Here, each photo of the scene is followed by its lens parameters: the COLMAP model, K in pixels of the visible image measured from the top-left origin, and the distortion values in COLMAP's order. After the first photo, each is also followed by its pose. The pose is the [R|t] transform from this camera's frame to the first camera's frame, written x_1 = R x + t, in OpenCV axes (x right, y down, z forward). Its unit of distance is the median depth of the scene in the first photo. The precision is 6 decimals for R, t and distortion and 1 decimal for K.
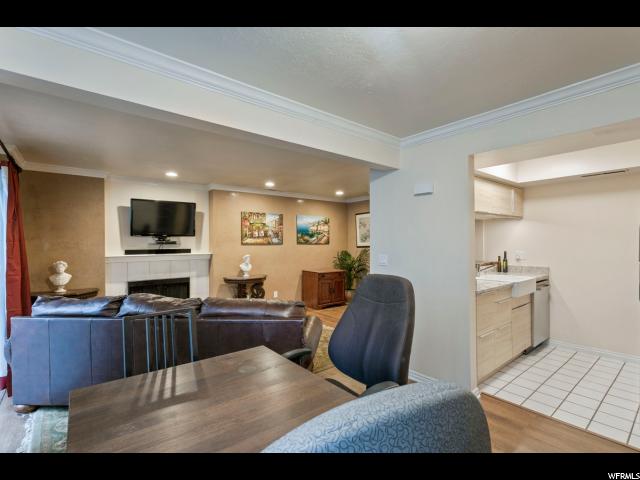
lens RADIAL K [[303.2, 0, 318.7], [0, 303.2, 240.6], [0, 0, 1]] dist [-0.004202, 0.002178]
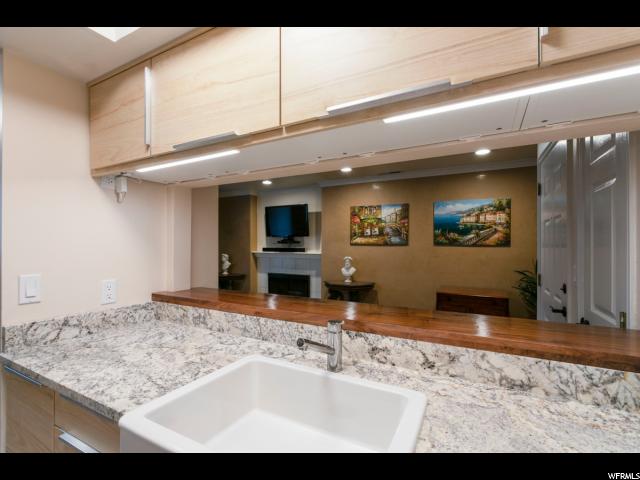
lens RADIAL K [[303.2, 0, 319.2], [0, 303.2, 241.4], [0, 0, 1]] dist [-0.004202, 0.002178]
pose [[0.388614, 0.000197, -0.921401, 0.534405], [0.000816, 1.000000, 0.000558, 0.003039], [0.921400, -0.000969, 0.388614, 0.612456]]
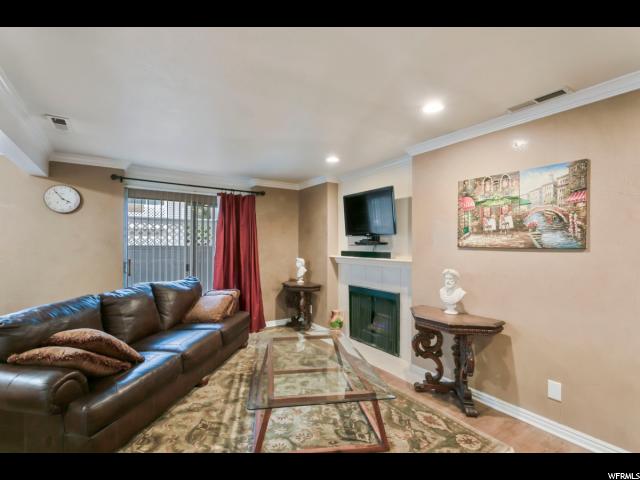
lens RADIAL K [[303.2, 0, 314.3], [0, 303.2, 242.2], [0, 0, 1]] dist [-0.004202, 0.002178]
pose [[-0.105282, -0.000529, -0.994442, 0.274368], [0.003159, 0.999995, -0.000867, 0.003183], [0.994437, -0.003233, -0.105280, 0.861841]]
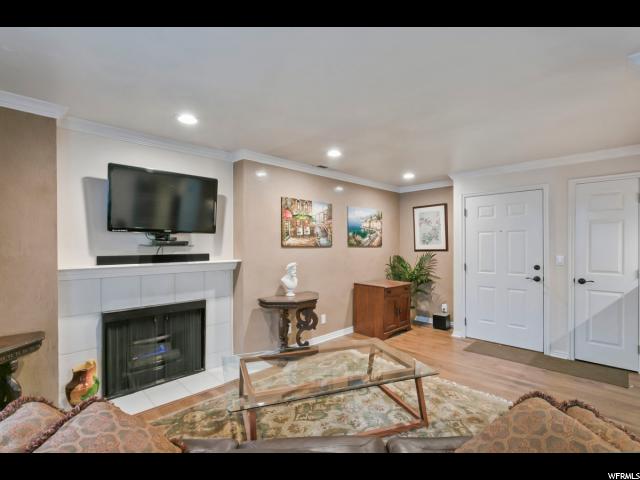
lens RADIAL K [[303.2, 0, 318.9], [0, 303.2, 243.4], [0, 0, 1]] dist [-0.004202, 0.002178]
pose [[0.995631, 0.005667, 0.093204, -0.247974], [-0.005998, 0.999977, 0.003277, 0.002621], [-0.093183, -0.003821, 0.995642, 0.355411]]
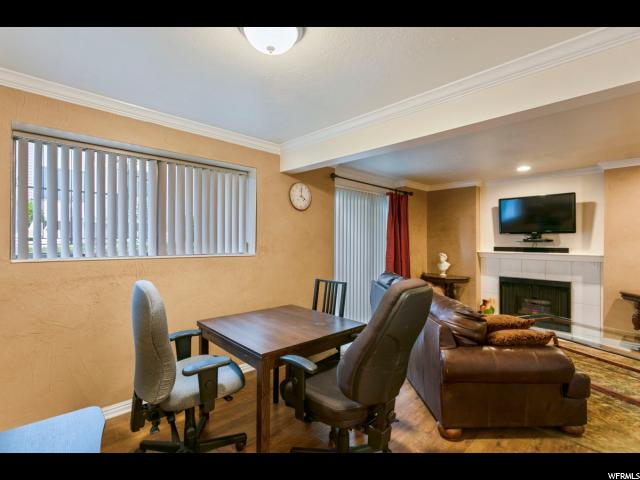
lens RADIAL K [[302.7, 0, 318.2], [0, 302.7, 243.4], [0, 0, 1]] dist [0.013958, -0.001008]
pose [[0.087755, 0.018749, -0.995966, 0.340712], [0.000611, 0.999822, 0.018875, -0.002189], [0.996142, -0.002265, 0.087728, 0.227928]]
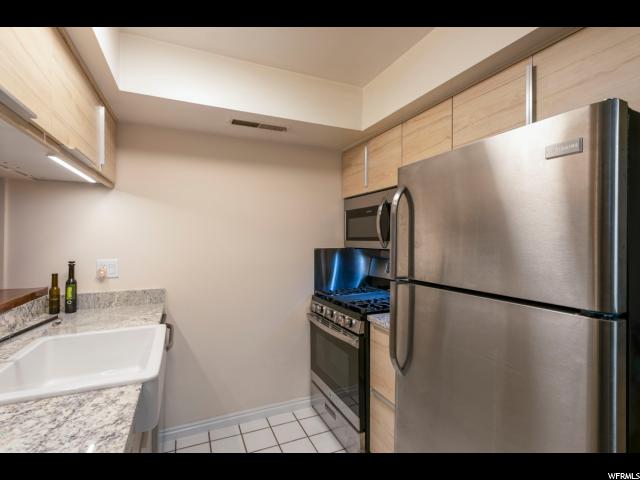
lens RADIAL K [[303.2, 0, 317.8], [0, 303.2, 240.1], [0, 0, 1]] dist [-0.004202, 0.002178]
pose [[0.255519, 0.006531, 0.966782, 0.240923], [-0.011986, 0.999922, -0.003587, 0.003179], [-0.966730, -0.010671, 0.255577, 0.453443]]
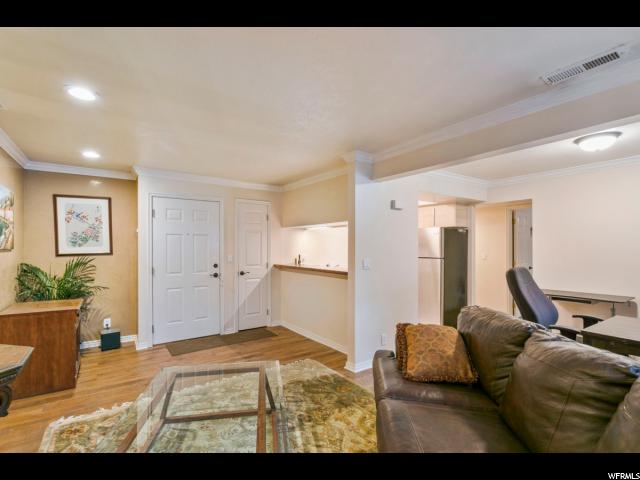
lens RADIAL K [[303.2, 0, 315.4], [0, 303.2, 244.7], [0, 0, 1]] dist [-0.004202, 0.002178]
pose [[0.074347, 0.013678, 0.997139, -0.512613], [-0.006028, 0.999894, -0.013266, 0.008198], [-0.997214, -0.005025, 0.074422, 0.663904]]
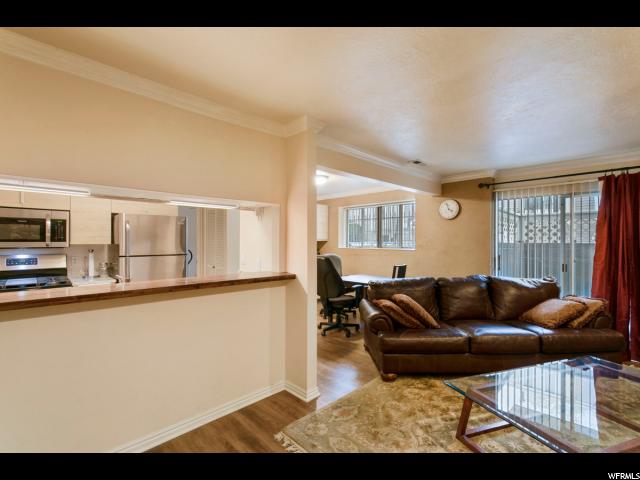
lens RADIAL K [[303.2, 0, 324.0], [0, 303.2, 243.6], [0, 0, 1]] dist [-0.004202, 0.002178]
pose [[-0.995836, 0.006538, -0.090924, 0.137156], [0.006760, 0.999975, -0.002134, 0.009784], [0.090908, -0.002740, -0.995856, 1.120429]]
